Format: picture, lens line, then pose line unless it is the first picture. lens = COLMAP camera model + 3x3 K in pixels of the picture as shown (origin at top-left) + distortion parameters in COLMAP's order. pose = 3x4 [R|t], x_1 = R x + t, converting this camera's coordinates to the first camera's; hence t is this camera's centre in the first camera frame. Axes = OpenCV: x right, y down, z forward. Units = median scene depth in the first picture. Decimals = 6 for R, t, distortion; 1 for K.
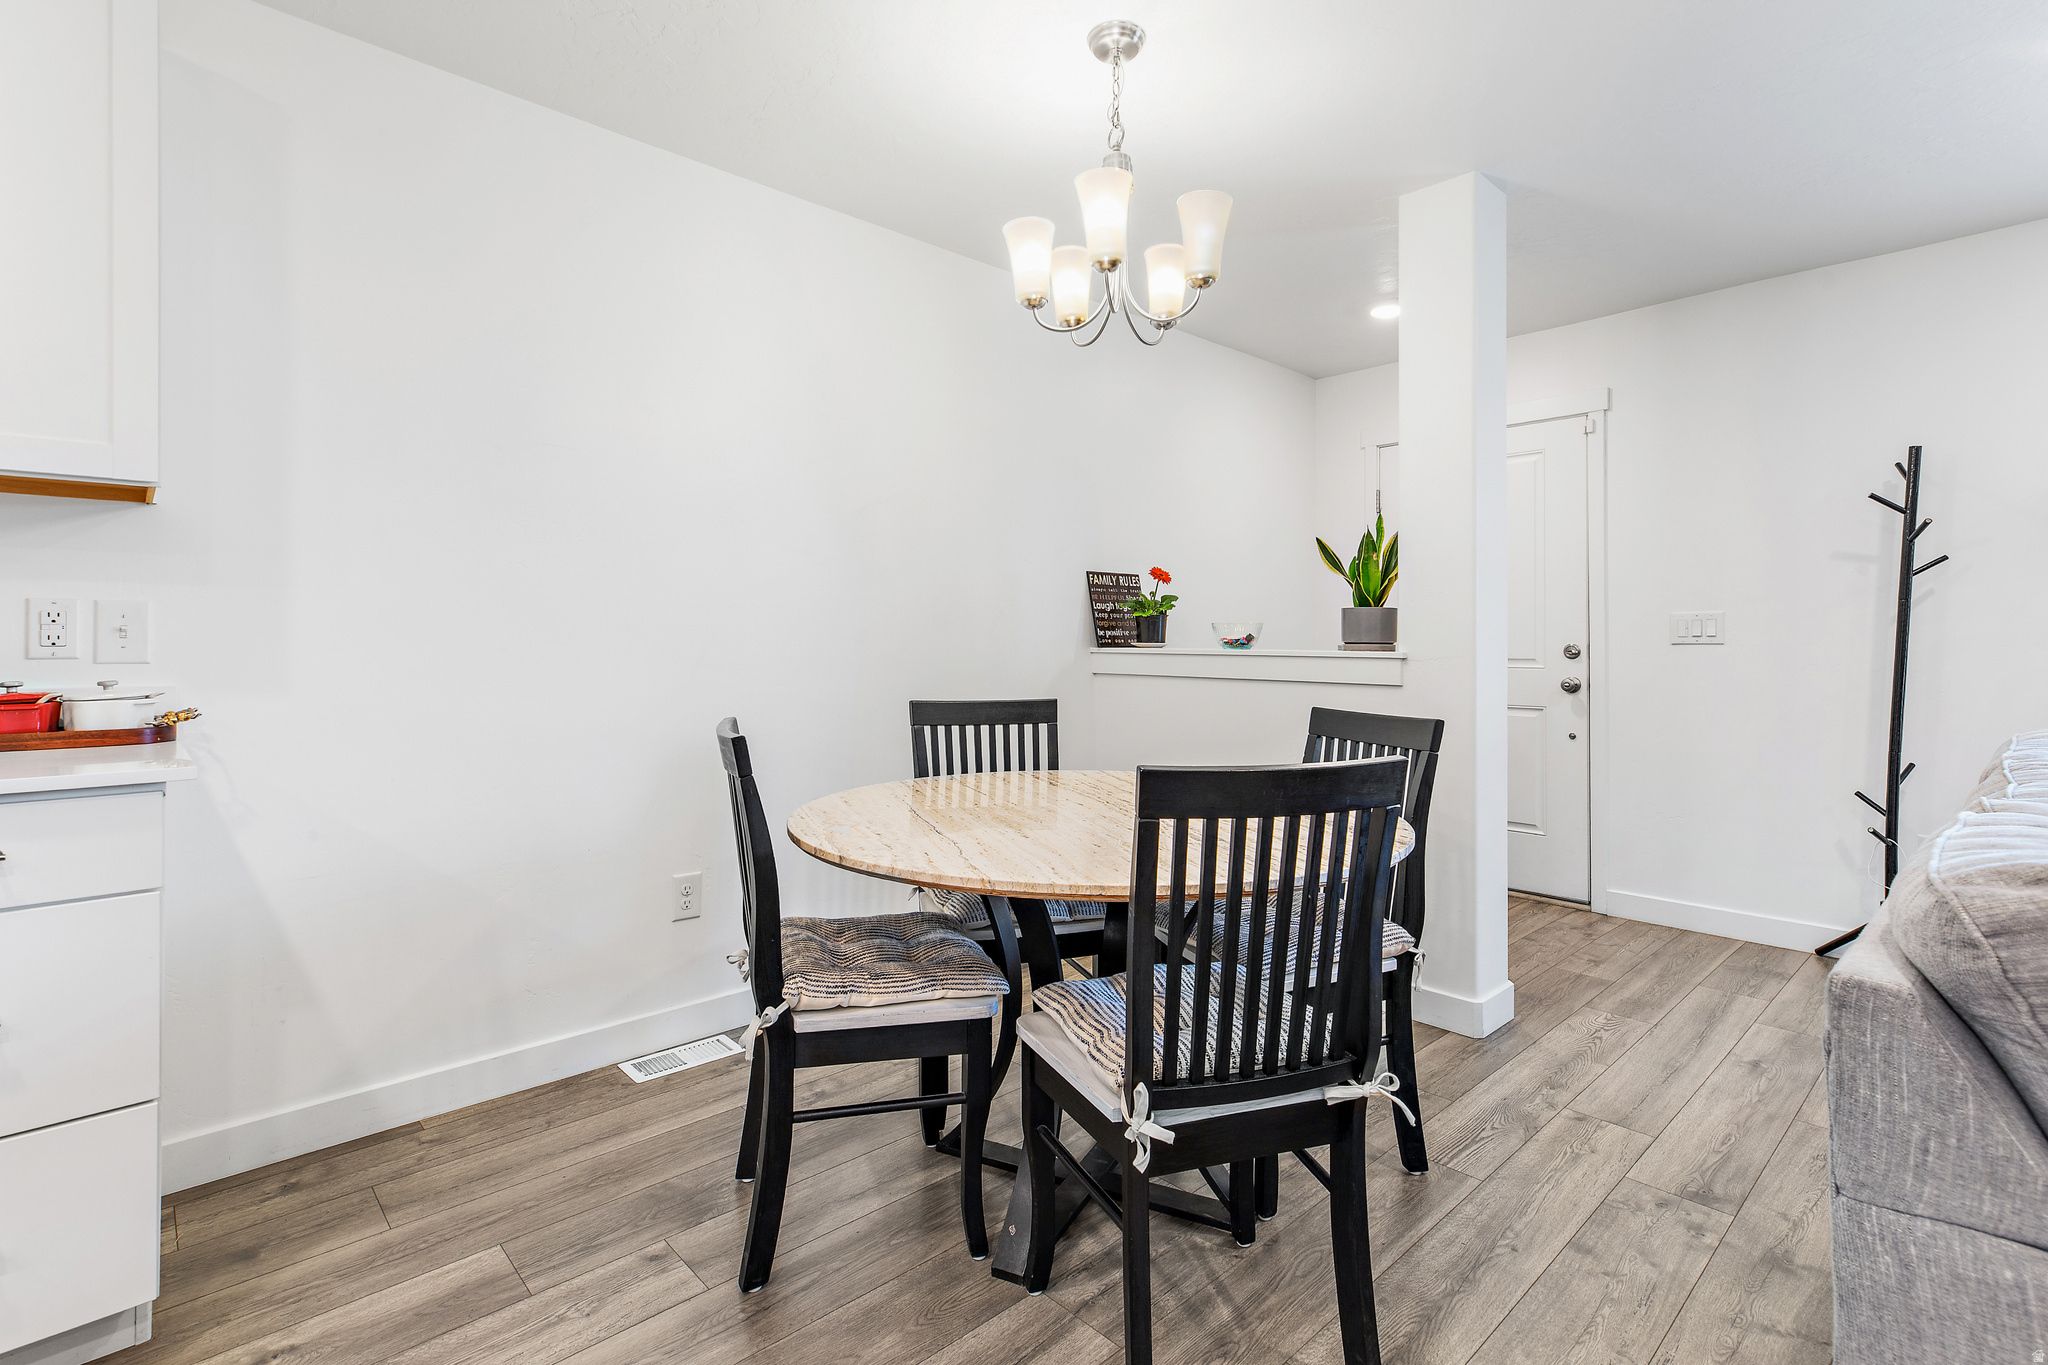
lens RADIAL K [[965.9, 0, 1023.0], [0, 965.9, 643.0], [0, 0, 1]] dist [0.017566, -0.000349]
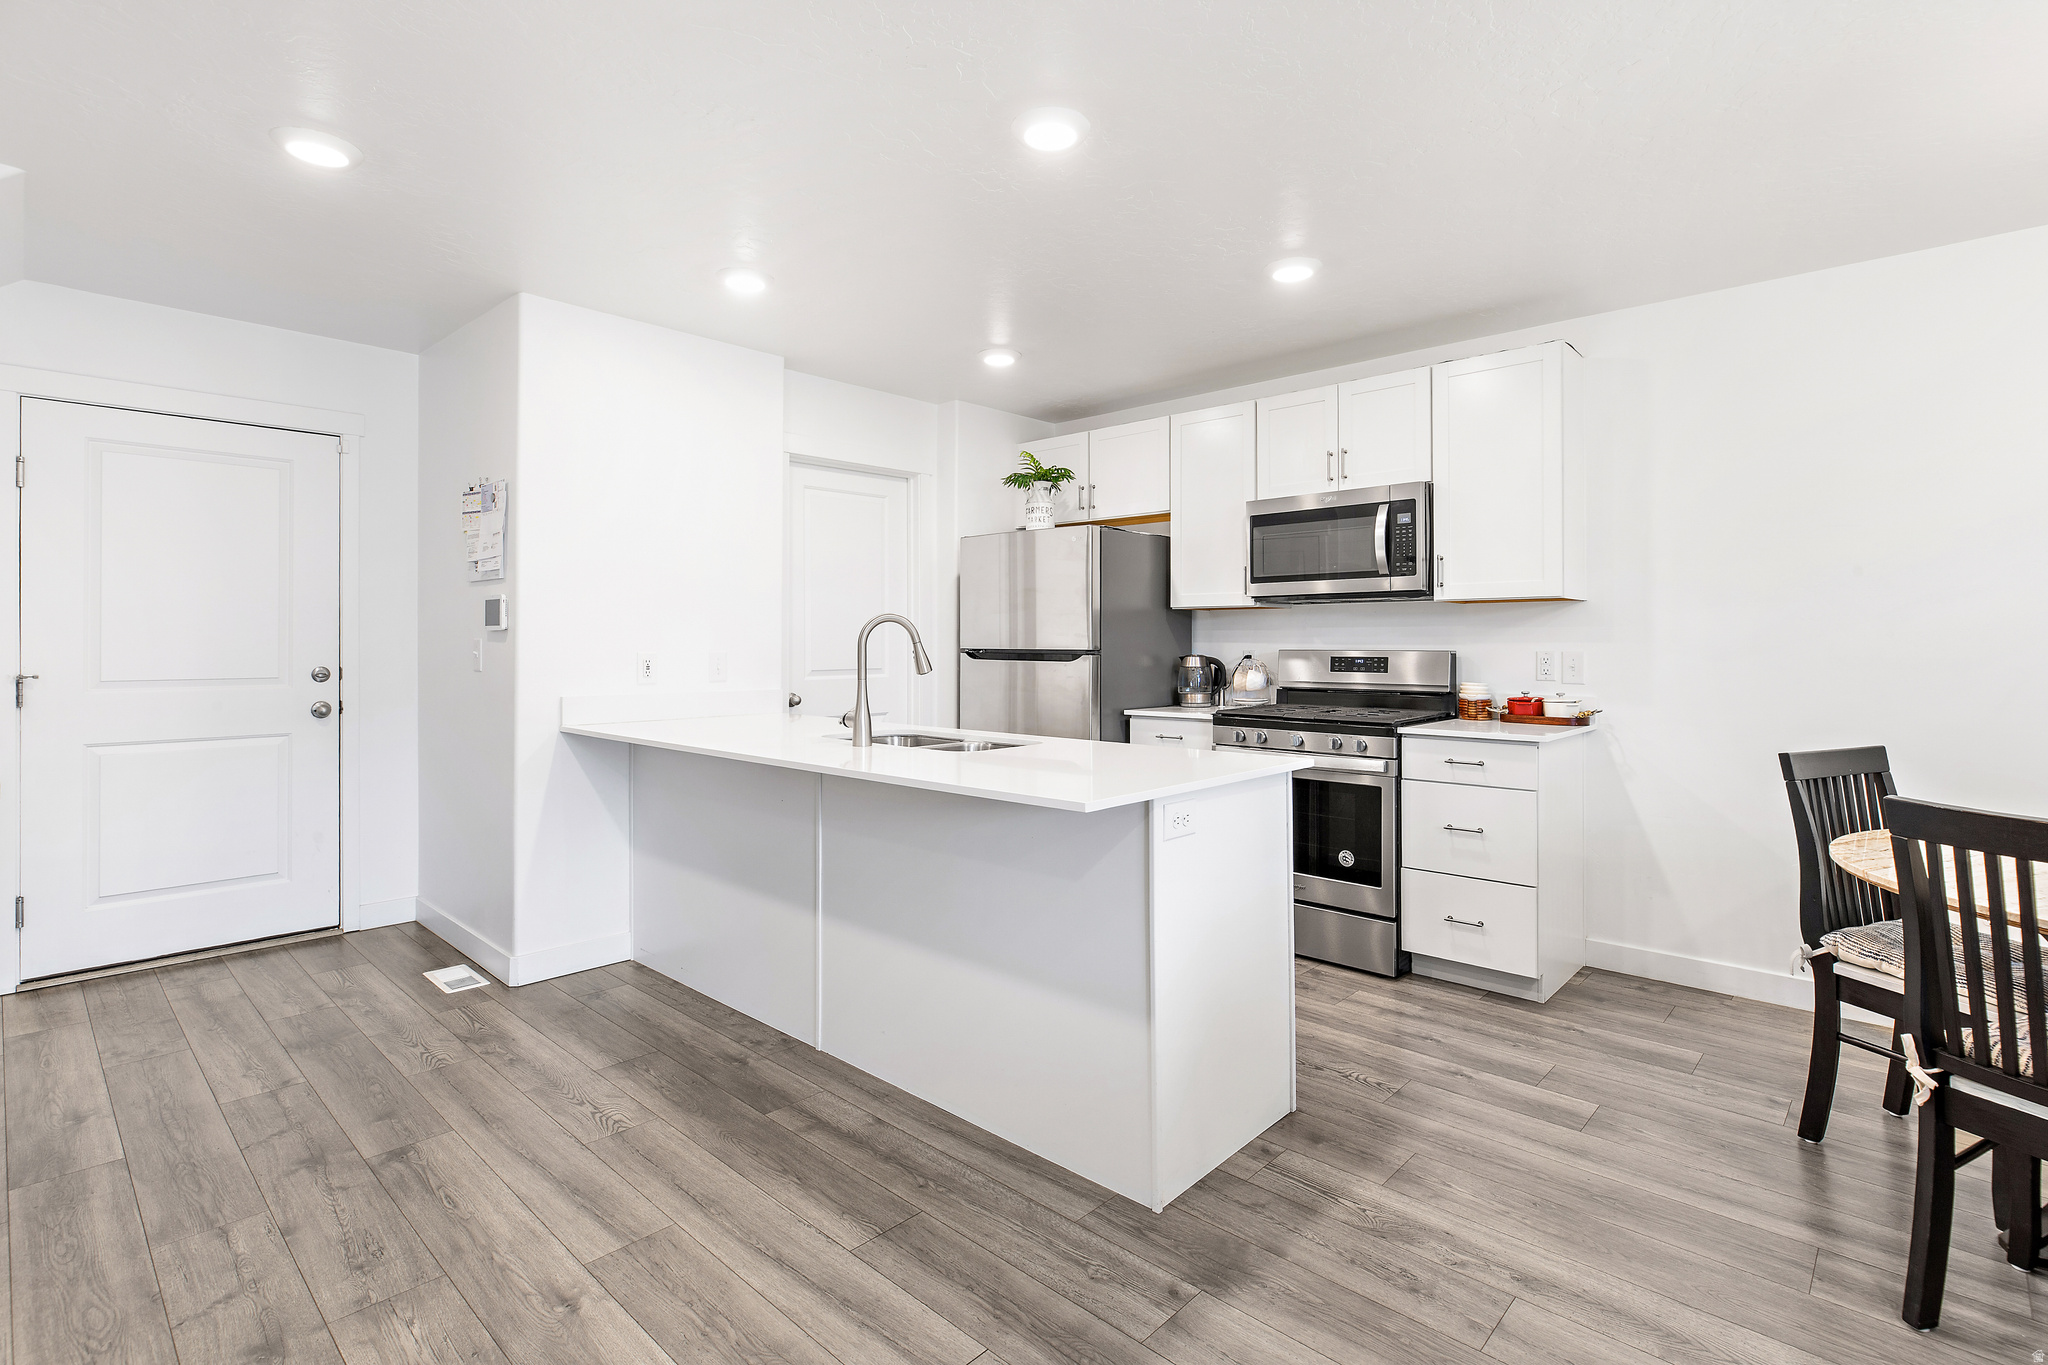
lens RADIAL K [[980.7, 0, 1024.7], [0, 980.7, 669.0], [0, 0, 1]] dist [0.001219, 0.000074]
pose [[0.069795, 0.027454, -0.997183, 0.990258], [0.003147, 0.999610, 0.027741, -0.069641], [0.997556, -0.005075, 0.069682, -0.231571]]
